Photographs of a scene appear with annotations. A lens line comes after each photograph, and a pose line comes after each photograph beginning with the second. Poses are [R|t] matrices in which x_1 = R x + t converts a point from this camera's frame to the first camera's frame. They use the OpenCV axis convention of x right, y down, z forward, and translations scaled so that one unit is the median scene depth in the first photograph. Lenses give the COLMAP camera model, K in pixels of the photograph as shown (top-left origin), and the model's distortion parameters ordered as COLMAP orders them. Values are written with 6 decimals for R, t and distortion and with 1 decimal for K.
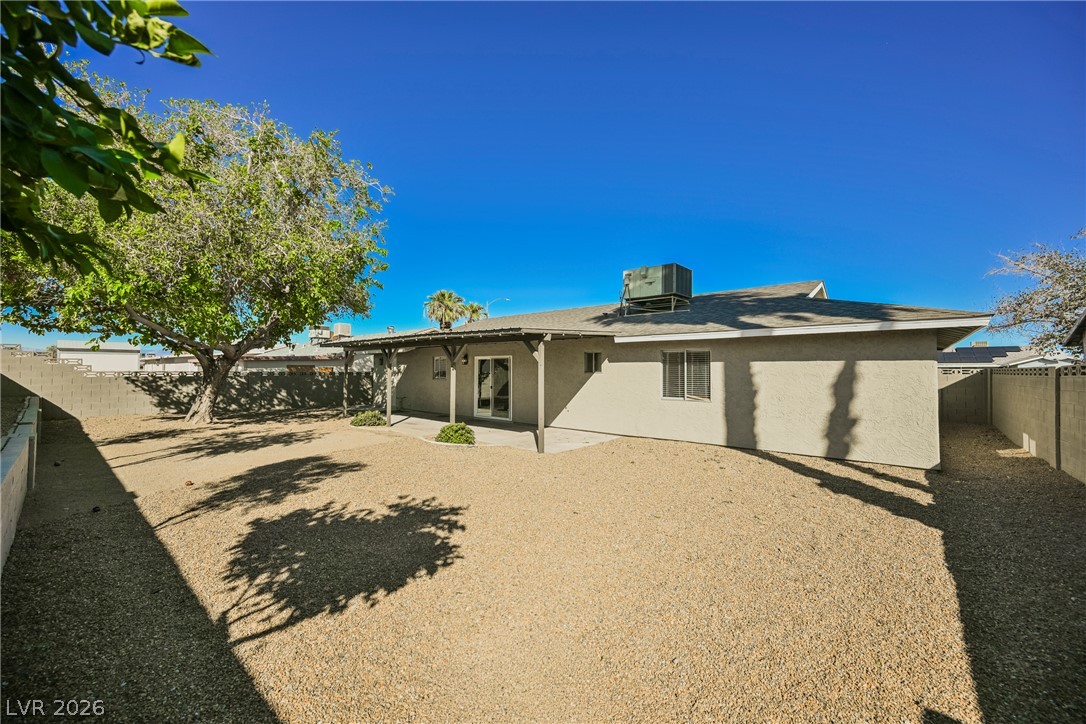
lens RADIAL K [[423.5, 0, 542.6], [0, 423.5, 364.5], [0, 0, 1]] dist [-0.001715, -0.000136]
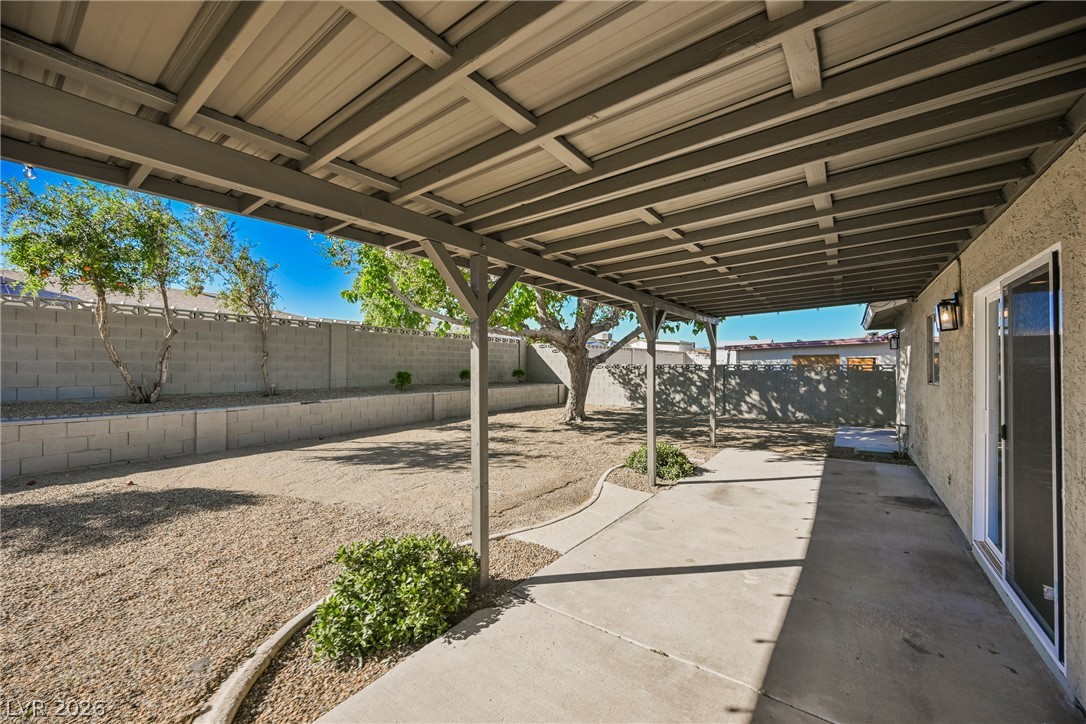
lens RADIAL K [[423.5, 0, 541.3], [0, 423.5, 363.8], [0, 0, 1]] dist [-0.001715, -0.000136]
pose [[0.062682, -0.007713, -0.998004, 0.053917], [0.015367, 0.999859, -0.006762, 0.015729], [0.997915, -0.014913, 0.062792, 0.631470]]
